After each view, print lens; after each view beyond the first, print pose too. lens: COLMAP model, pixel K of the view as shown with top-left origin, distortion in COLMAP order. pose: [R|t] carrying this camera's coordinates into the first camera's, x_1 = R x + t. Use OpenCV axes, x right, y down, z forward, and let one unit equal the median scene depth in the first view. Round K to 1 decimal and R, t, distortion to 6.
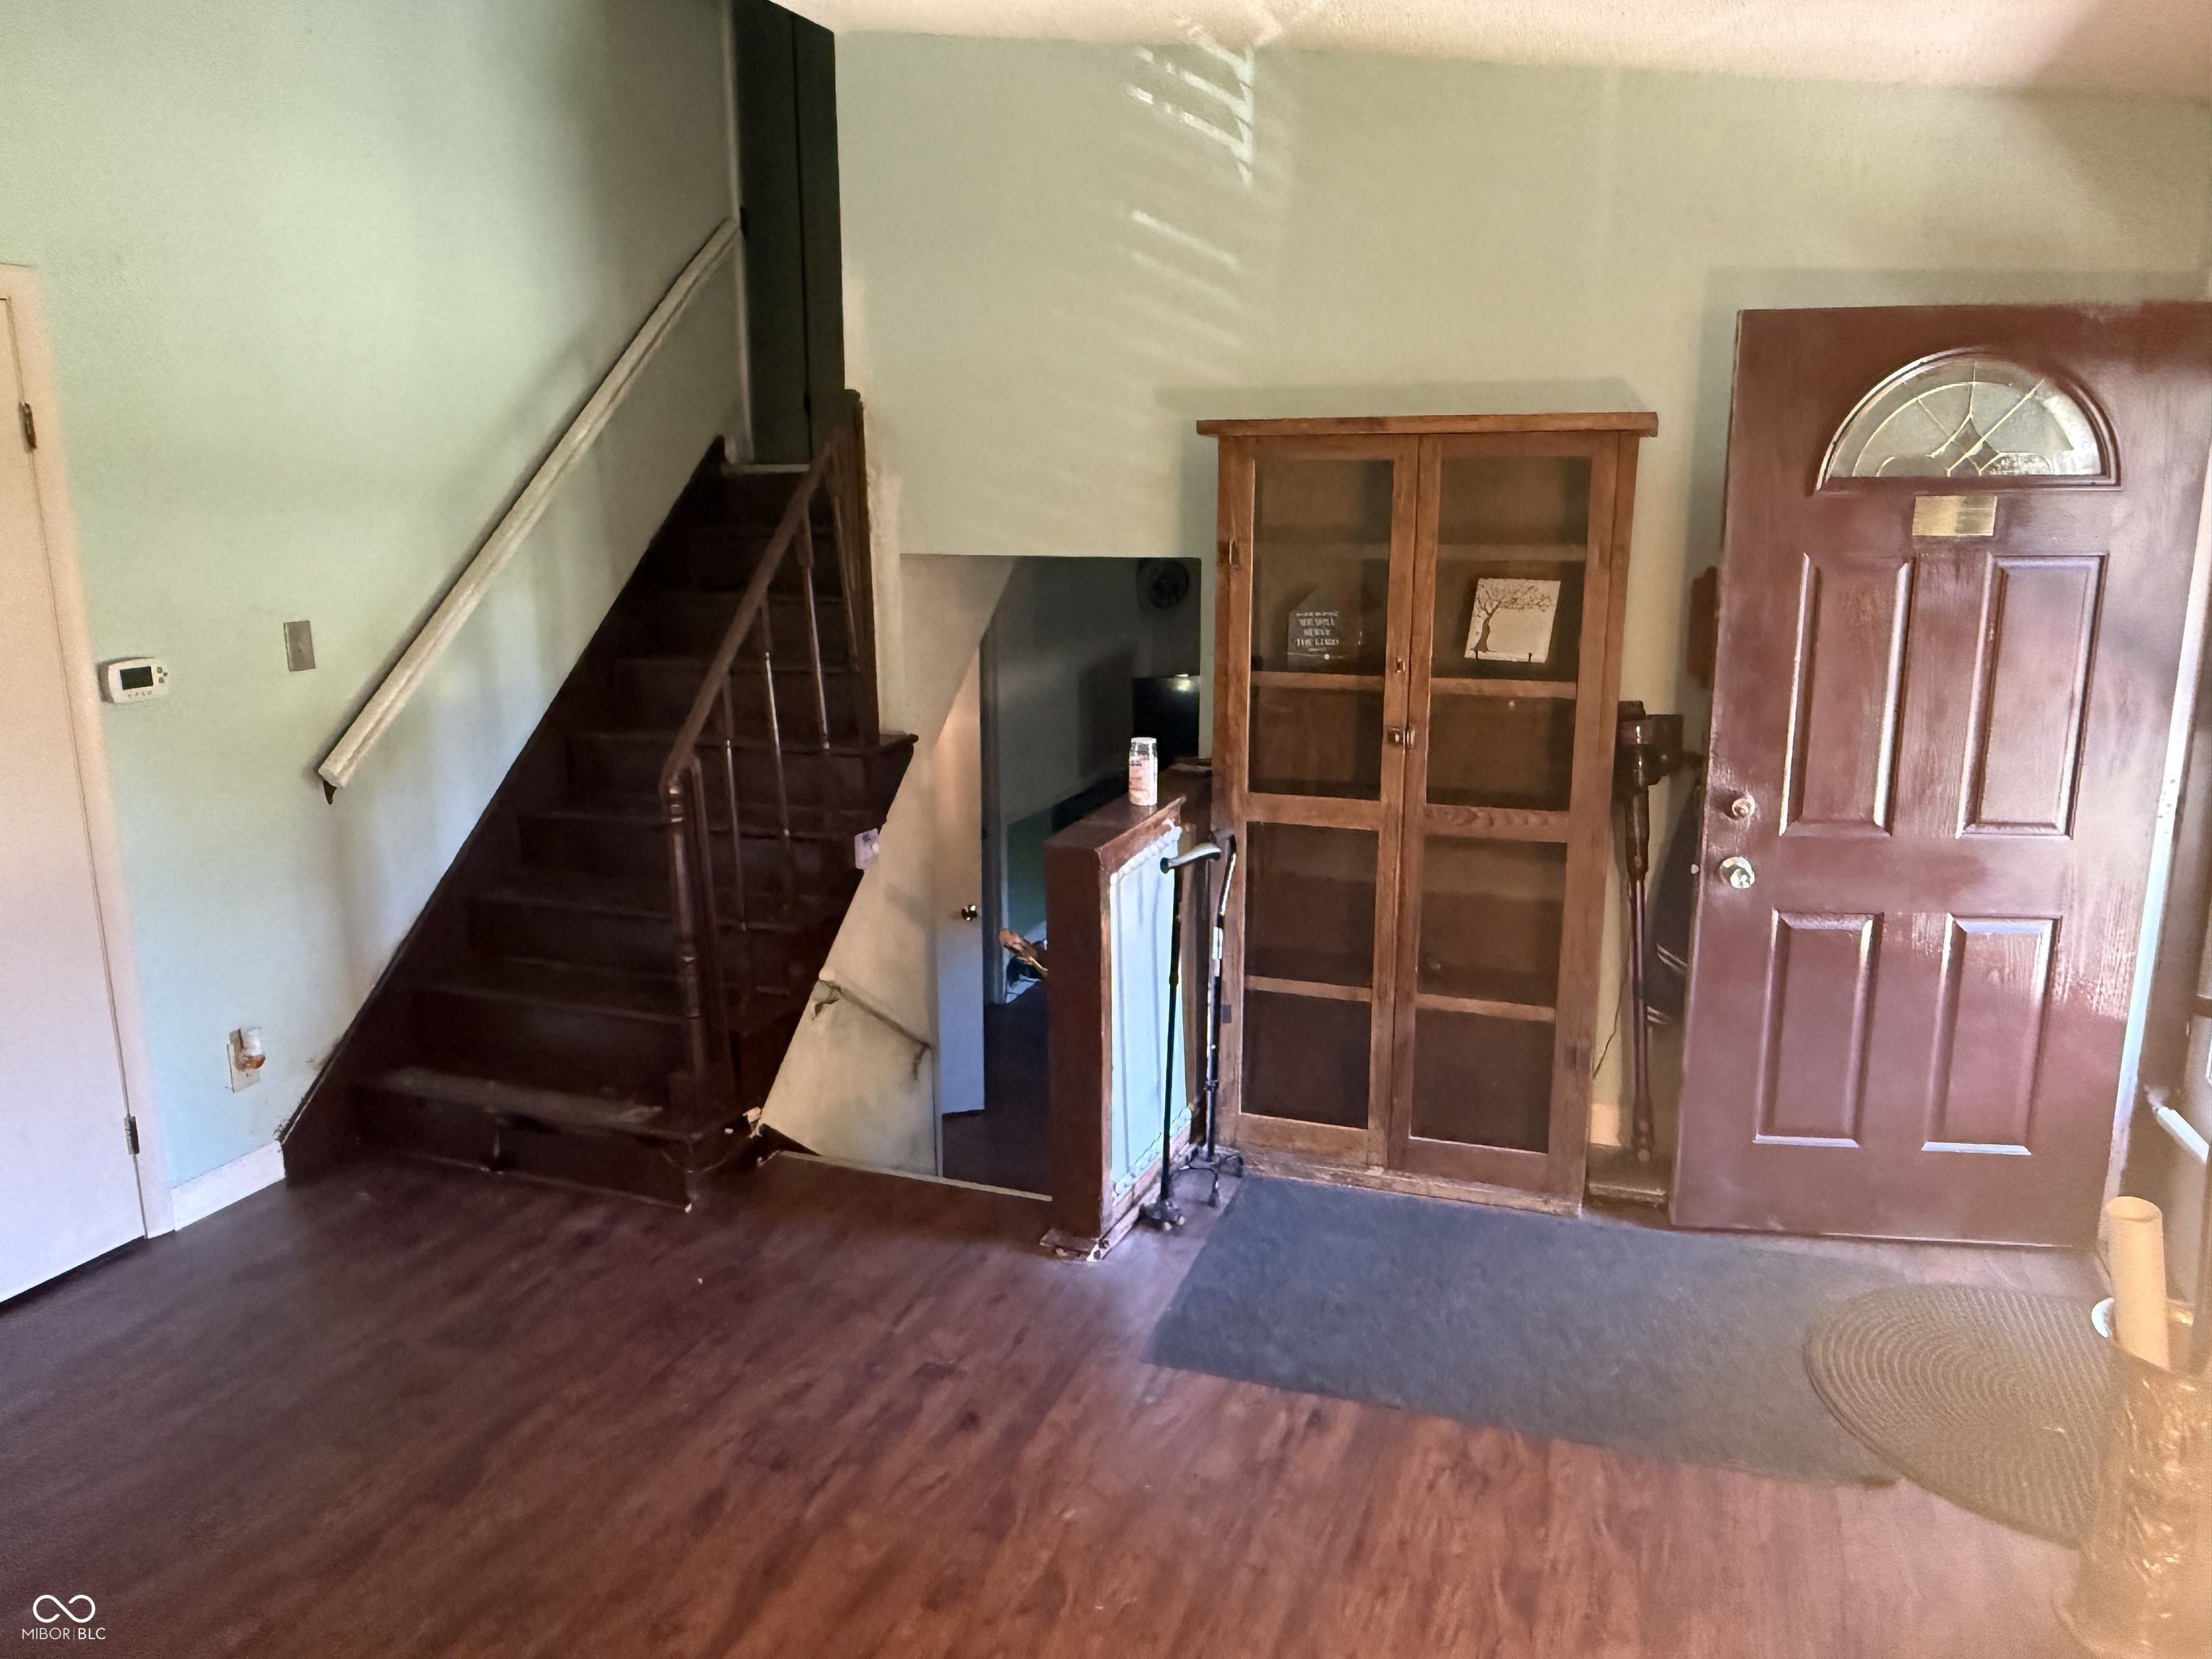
lens RADIAL K [[1547.9, 0, 1106.0], [0, 1547.9, 829.5], [0, 0, 1]] dist [-0.006371, 0.000145]
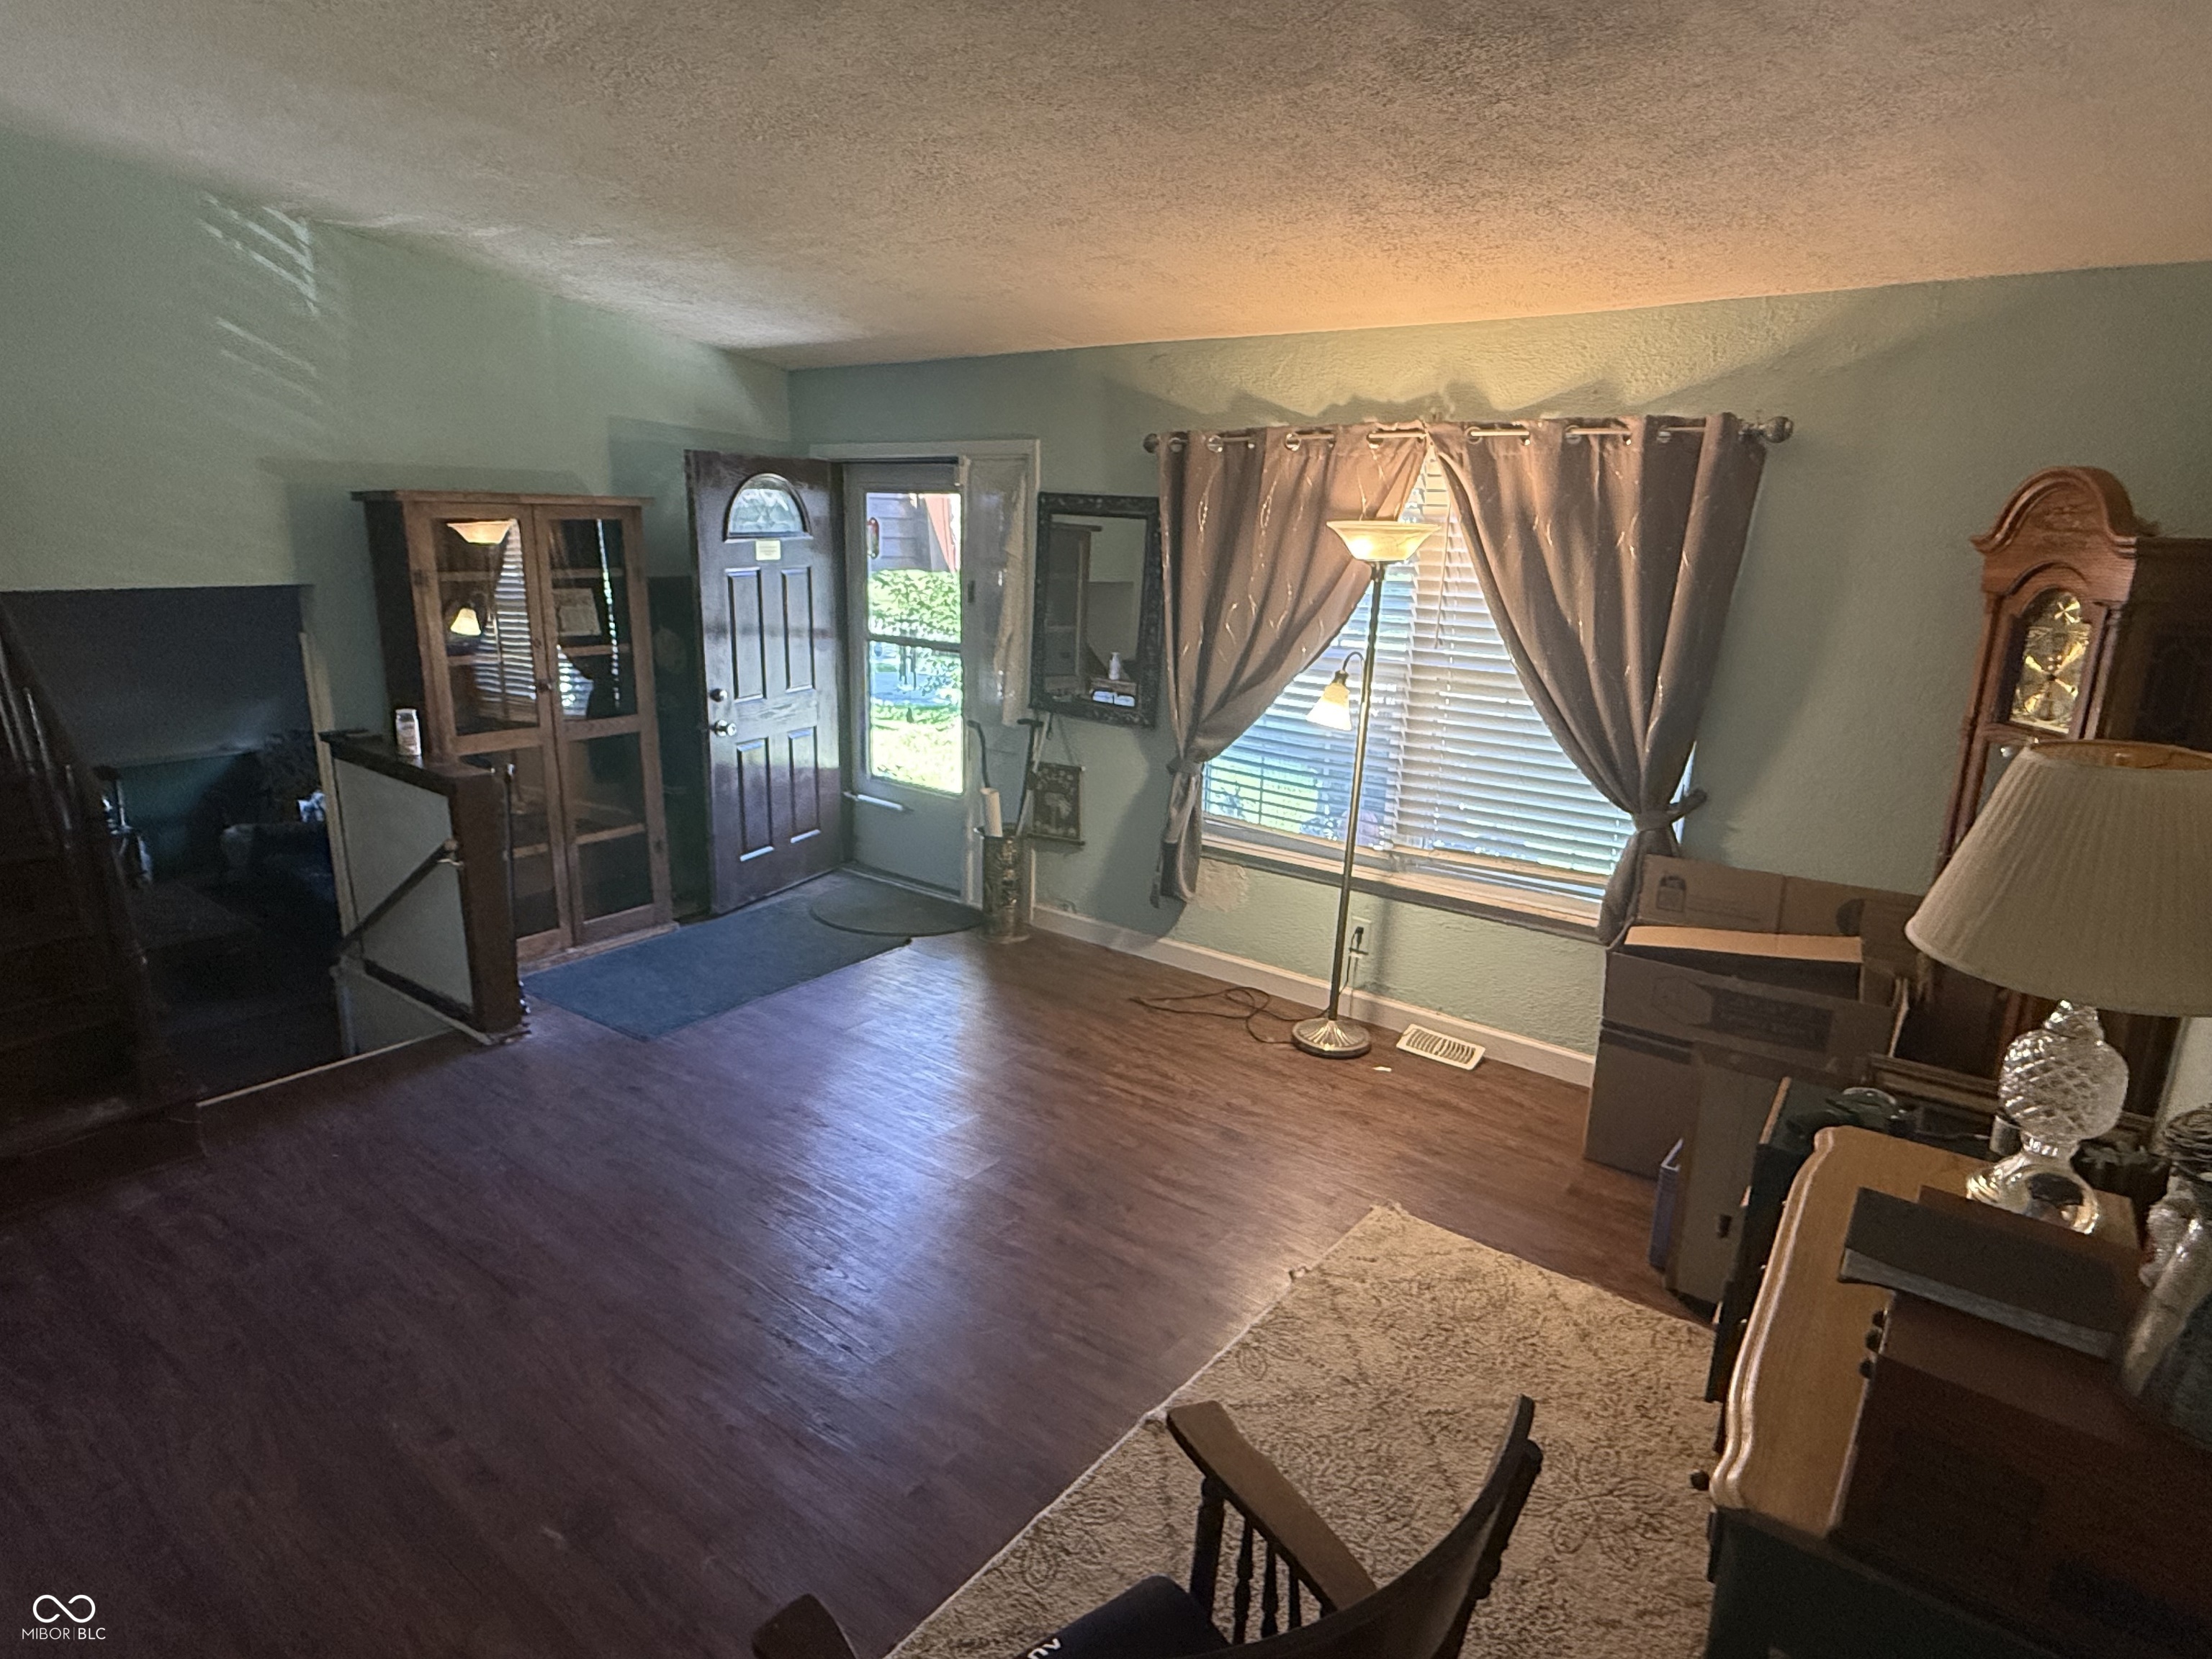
lens RADIAL K [[1260.8, 0, 1106.0], [0, 1260.8, 829.5], [0, 0, 1]] dist [0.002395, 0.001844]
pose [[0.285646, -0.222412, 0.932169, -0.985801], [0.182295, 0.967547, 0.174992, -0.039968], [-0.940837, 0.119944, 0.316920, 0.018036]]
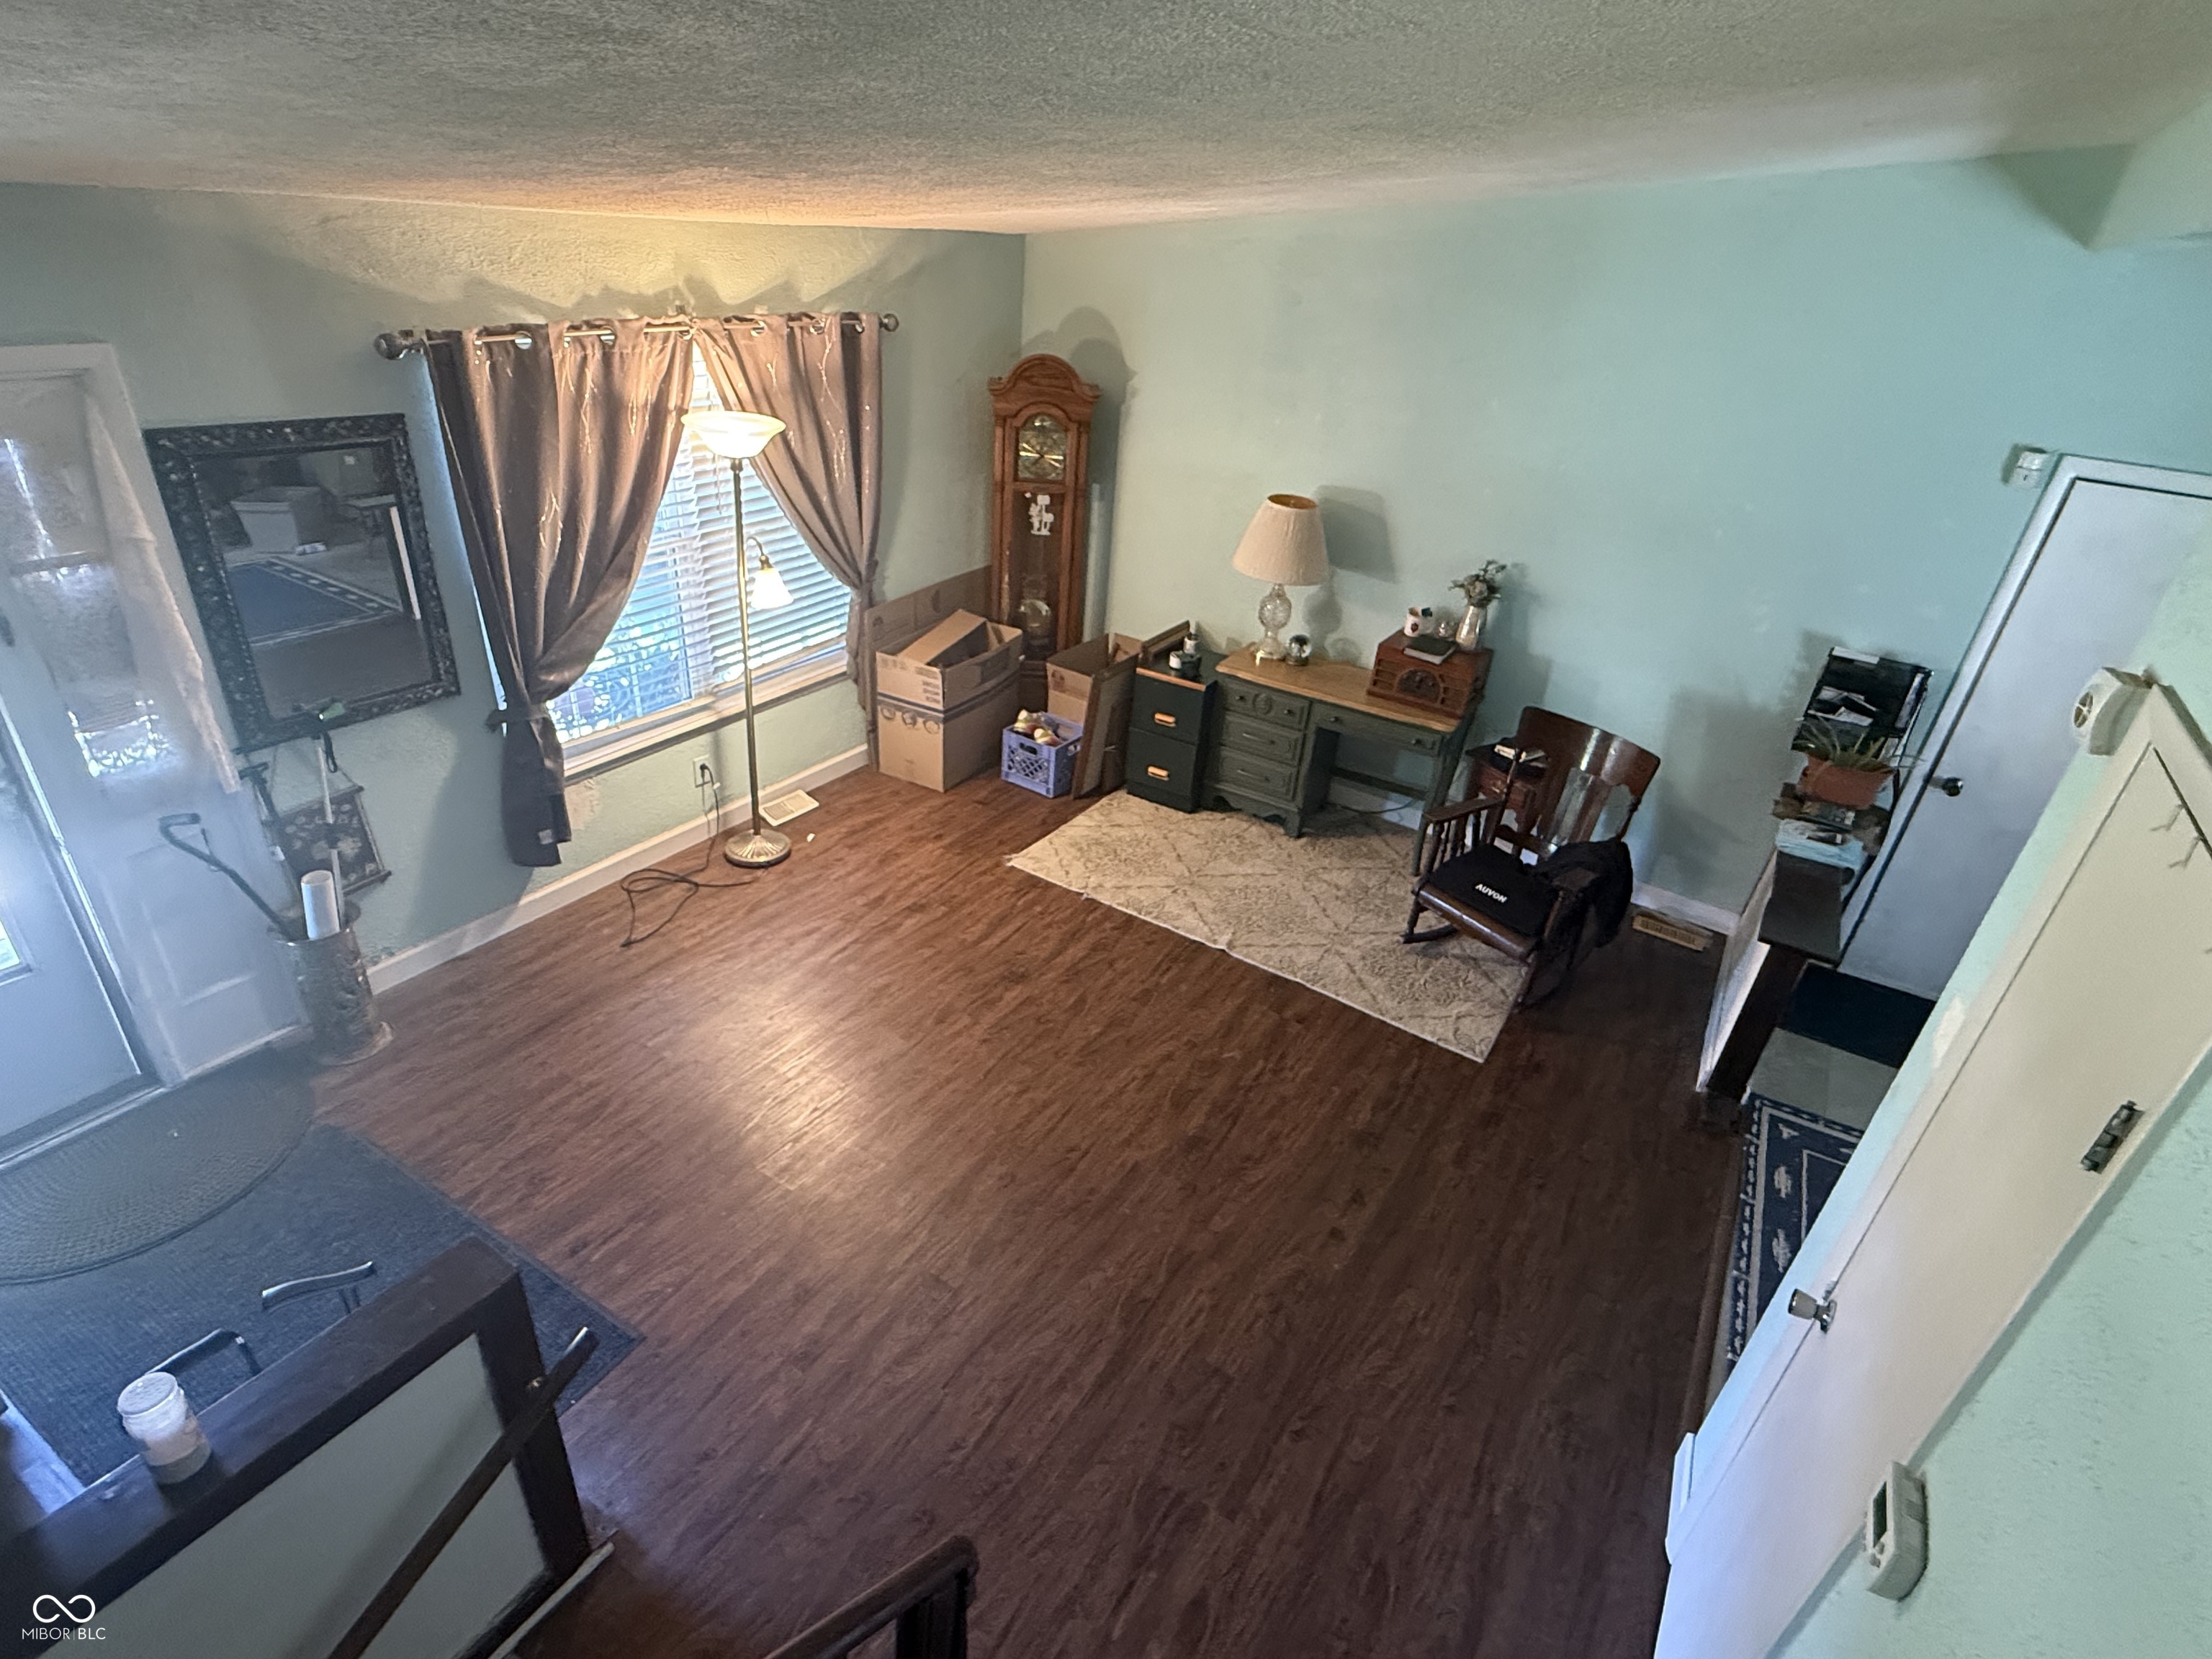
lens RADIAL K [[1115.8, 0, 1106.0], [0, 1115.8, 829.5], [0, 0, 1]] dist [0.001517, 0.000486]
pose [[-0.979833, -0.156065, 0.124780, -0.357132], [-0.035323, 0.749927, 0.660577, -0.533827], [-0.196669, 0.642847, -0.740316, 1.189495]]
